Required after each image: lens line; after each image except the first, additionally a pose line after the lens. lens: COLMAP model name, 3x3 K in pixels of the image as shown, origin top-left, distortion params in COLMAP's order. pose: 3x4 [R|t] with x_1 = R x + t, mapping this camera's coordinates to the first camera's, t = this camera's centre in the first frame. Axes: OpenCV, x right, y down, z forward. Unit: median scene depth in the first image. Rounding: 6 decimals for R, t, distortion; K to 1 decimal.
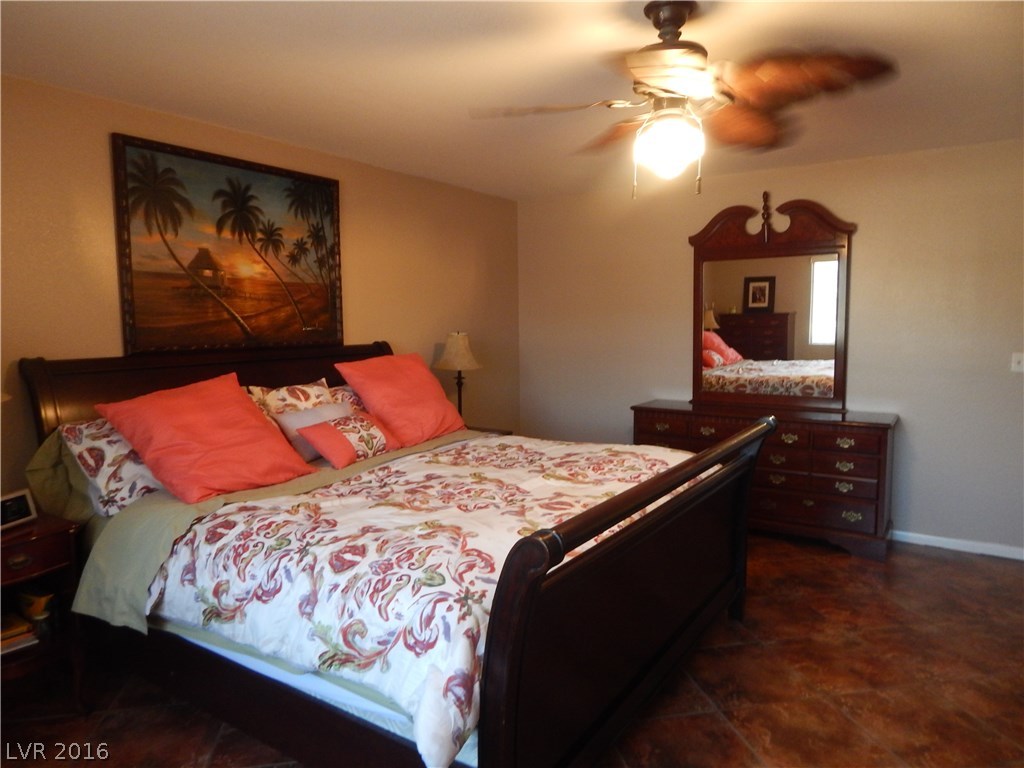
lens RADIAL K [[674.6, 0, 506.2], [0, 674.6, 383.9], [0, 0, 1]] dist [0.002018, -0.001178]
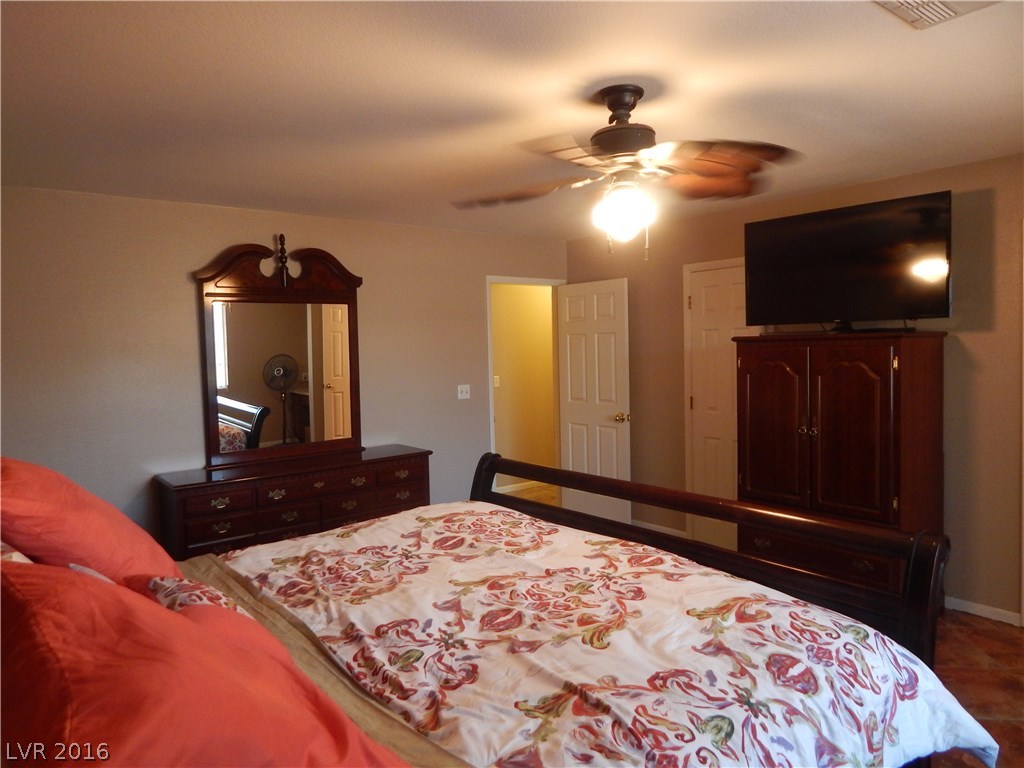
lens RADIAL K [[662.0, 0, 511.6], [0, 662.0, 411.1], [0, 0, 1]] dist [0.004297, 0.000600]
pose [[0.292886, -0.093045, 0.951609, -0.968547], [0.114355, 0.991519, 0.061751, -0.128577], [-0.949284, 0.090736, 0.301042, 0.965941]]
